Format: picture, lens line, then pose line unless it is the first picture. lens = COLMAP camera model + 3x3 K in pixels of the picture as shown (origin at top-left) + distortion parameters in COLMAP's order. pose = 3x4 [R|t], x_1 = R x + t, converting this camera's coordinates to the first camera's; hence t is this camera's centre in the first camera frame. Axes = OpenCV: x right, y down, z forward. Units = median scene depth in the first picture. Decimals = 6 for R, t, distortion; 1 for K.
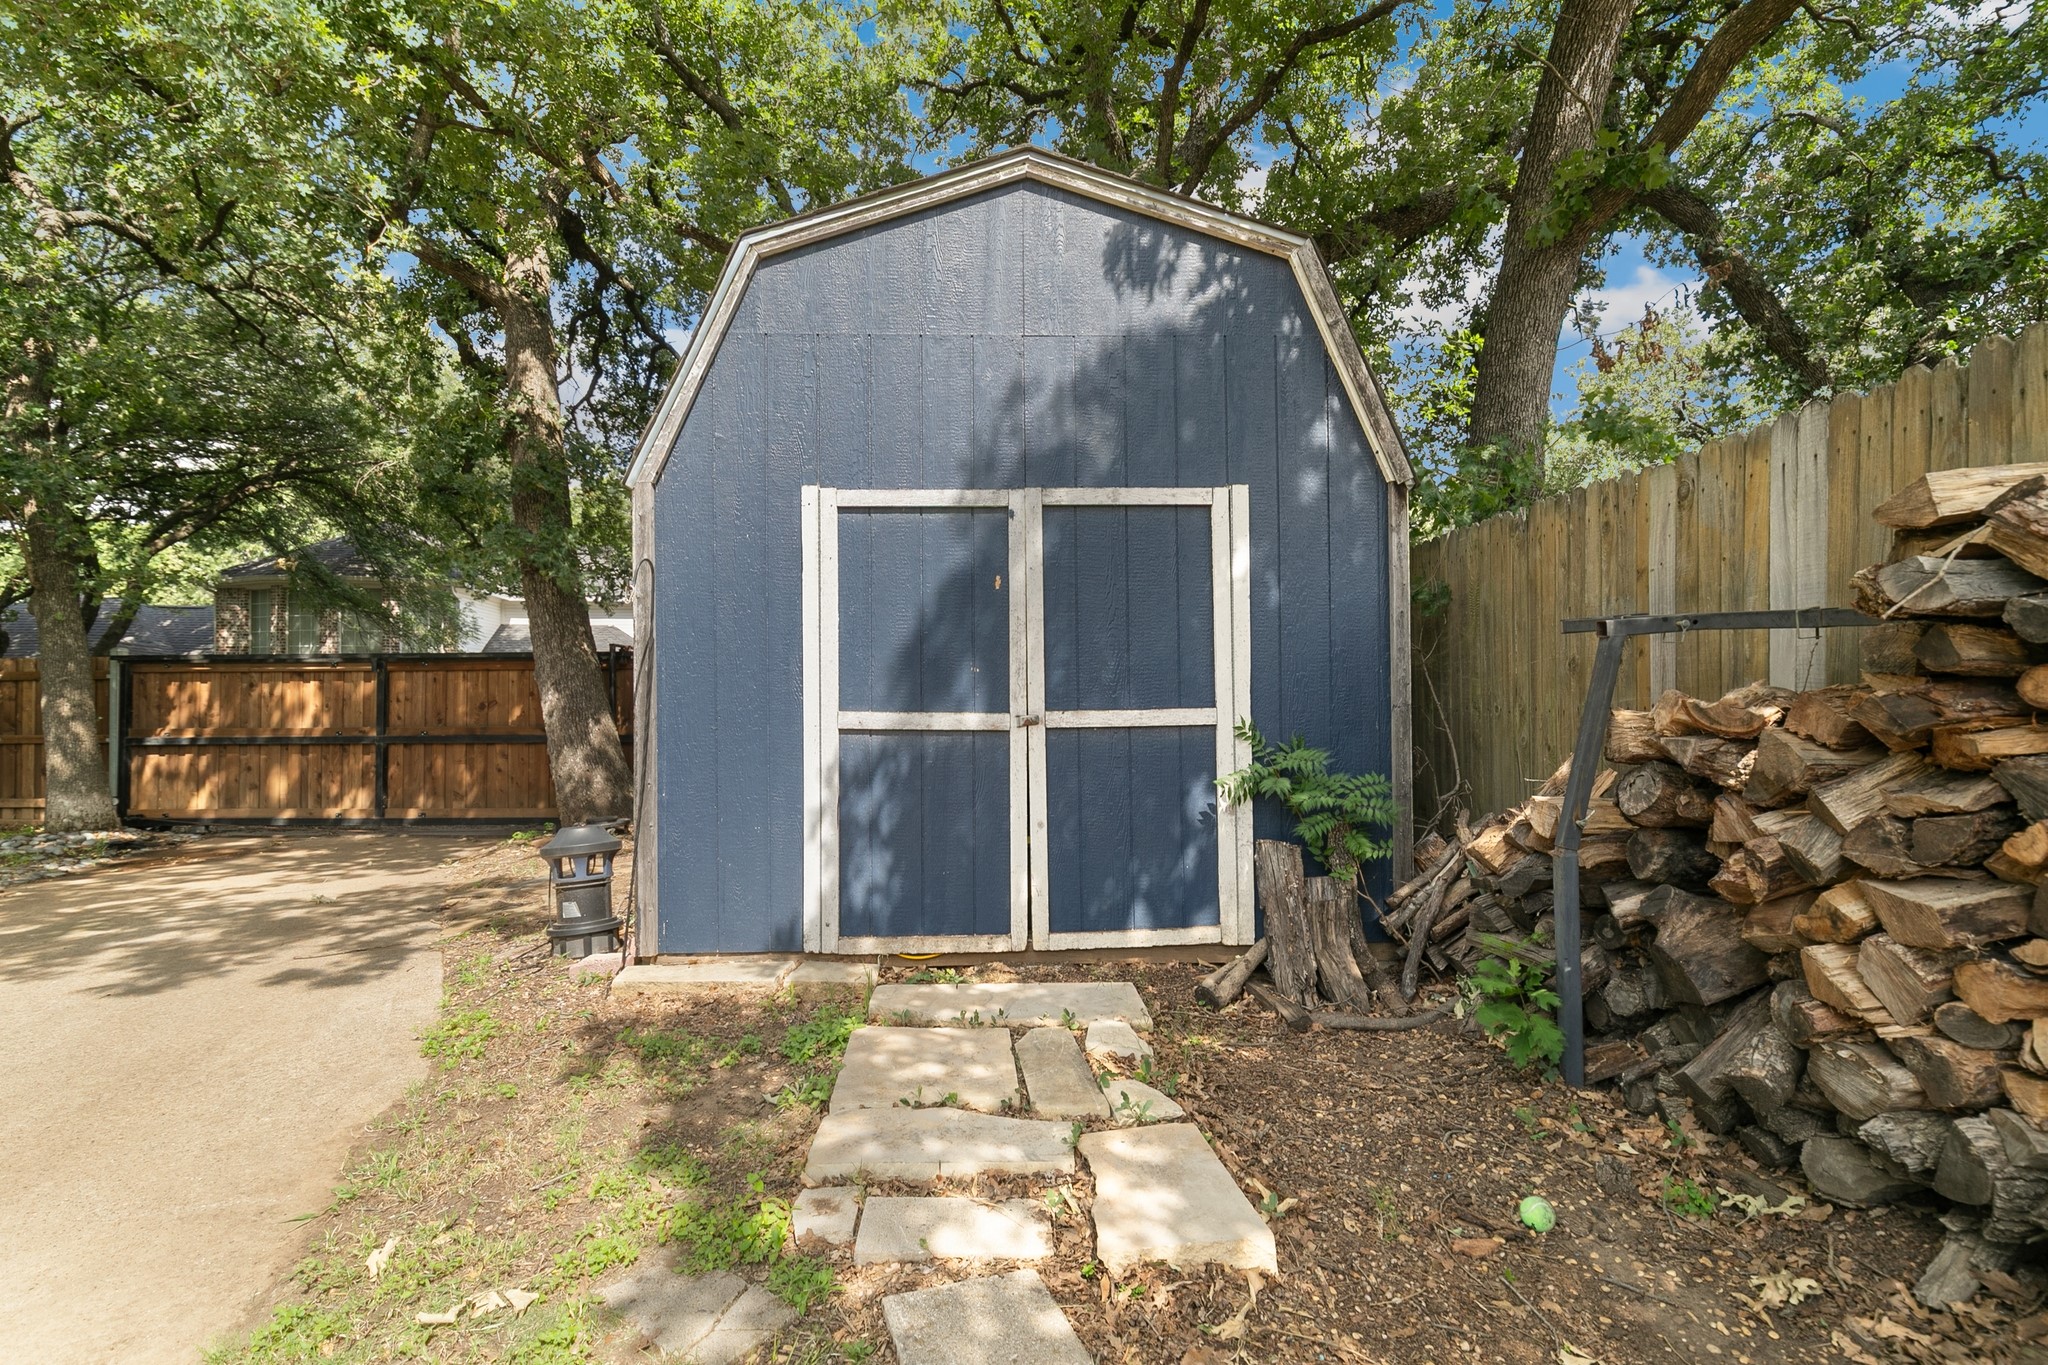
lens RADIAL K [[906.4, 0, 1024.0], [0, 906.4, 682.5], [0, 0, 1]] dist [0.000279, -0.000011]
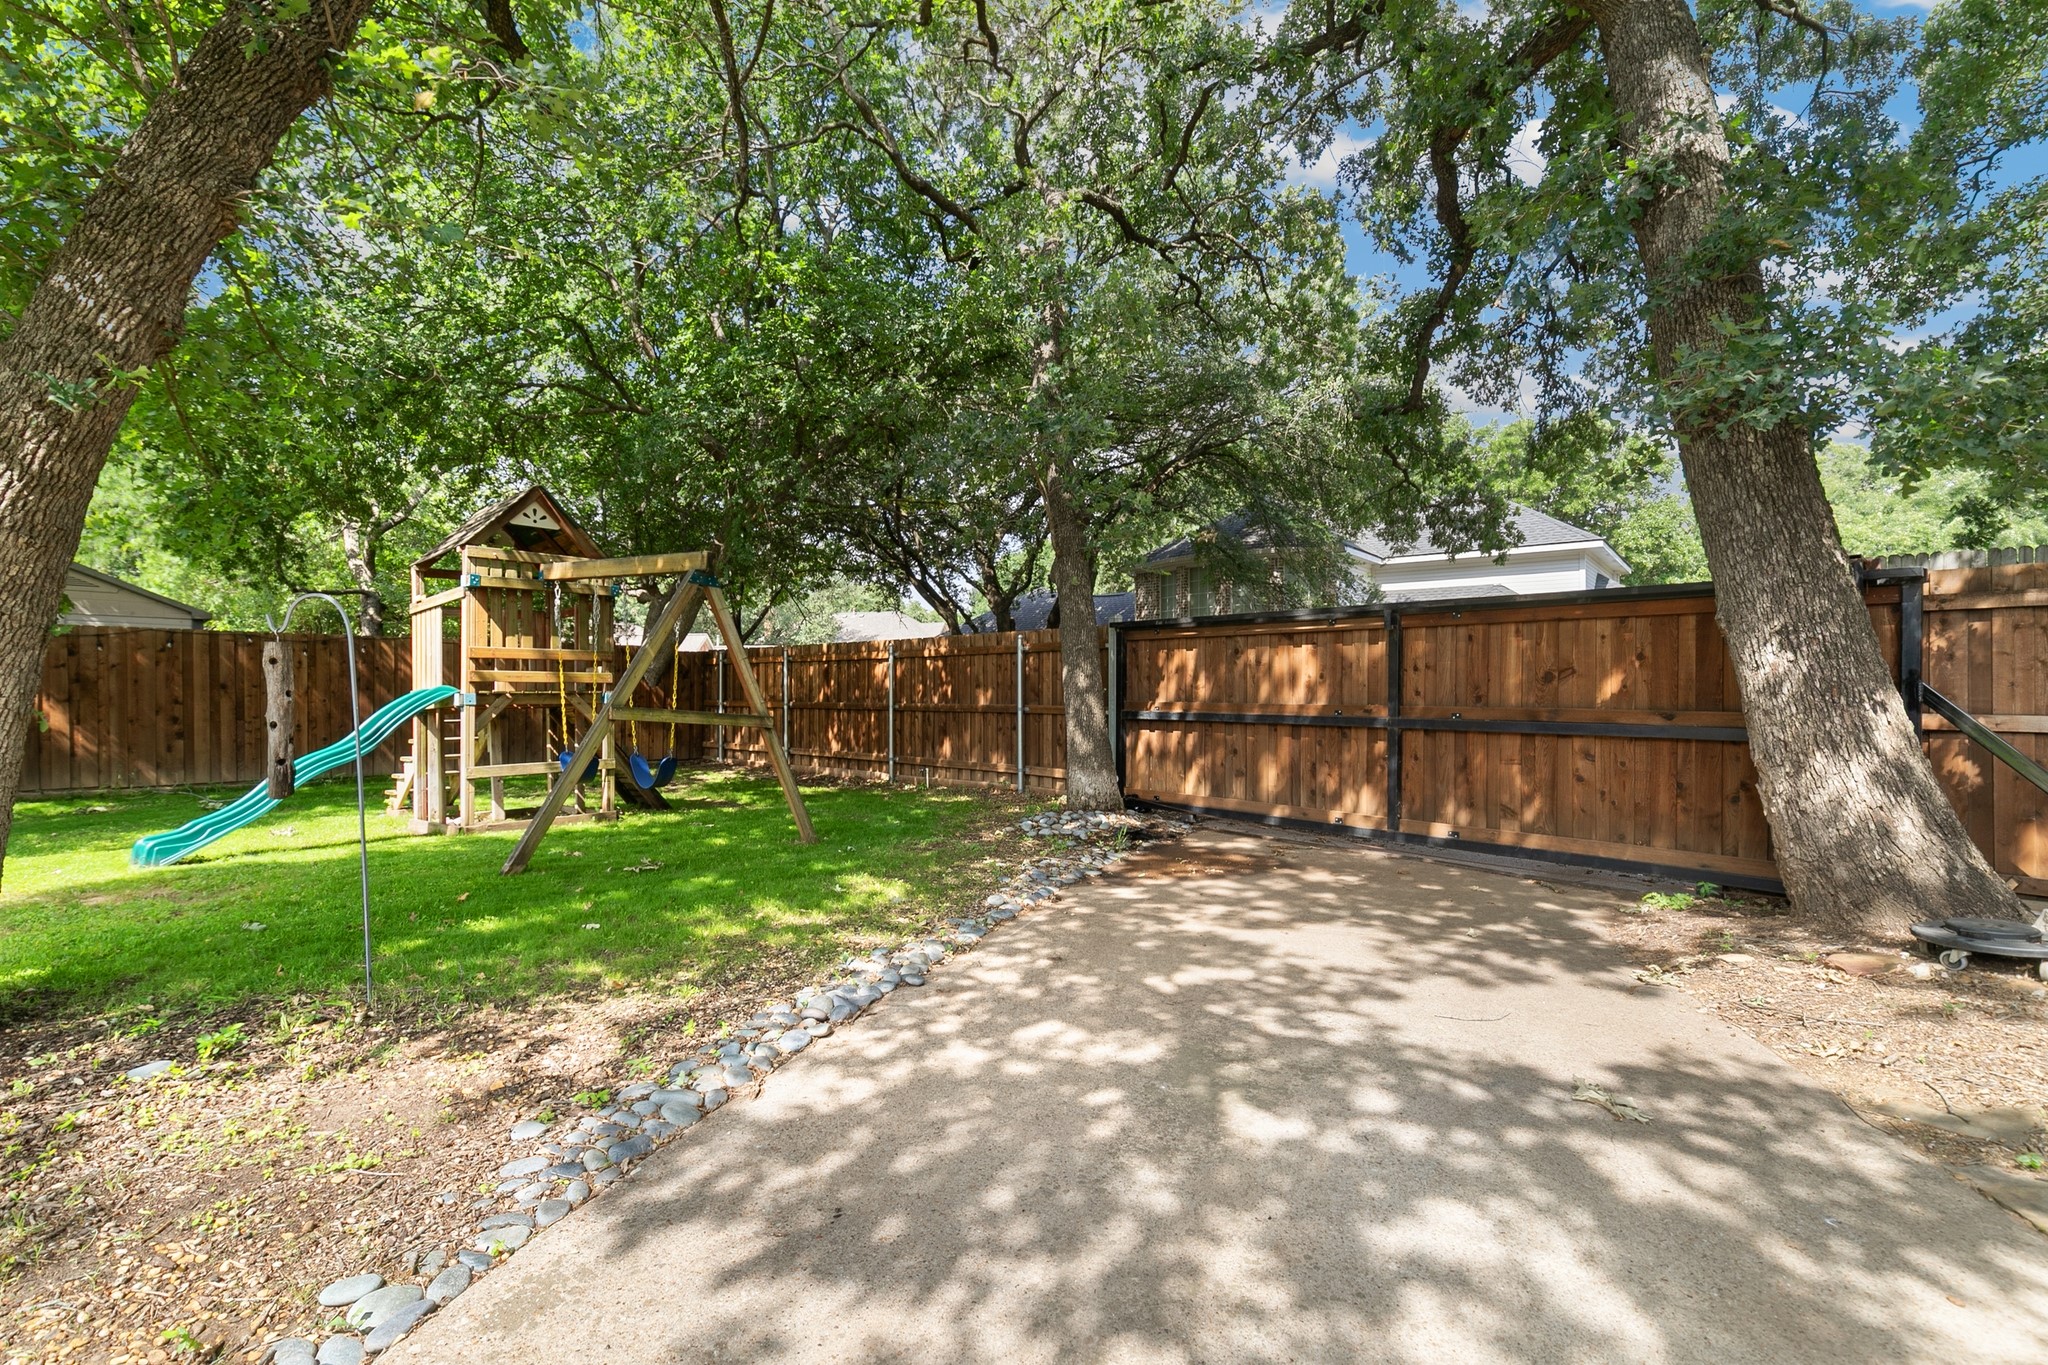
lens RADIAL K [[906.4, 0, 1024.0], [0, 906.4, 682.5], [0, 0, 1]] dist [0.000279, -0.000011]
pose [[0.690422, 0.002928, -0.723401, -0.389472], [0.018619, 0.999589, 0.021816, 0.009488], [0.723167, -0.028532, 0.690083, 0.287484]]
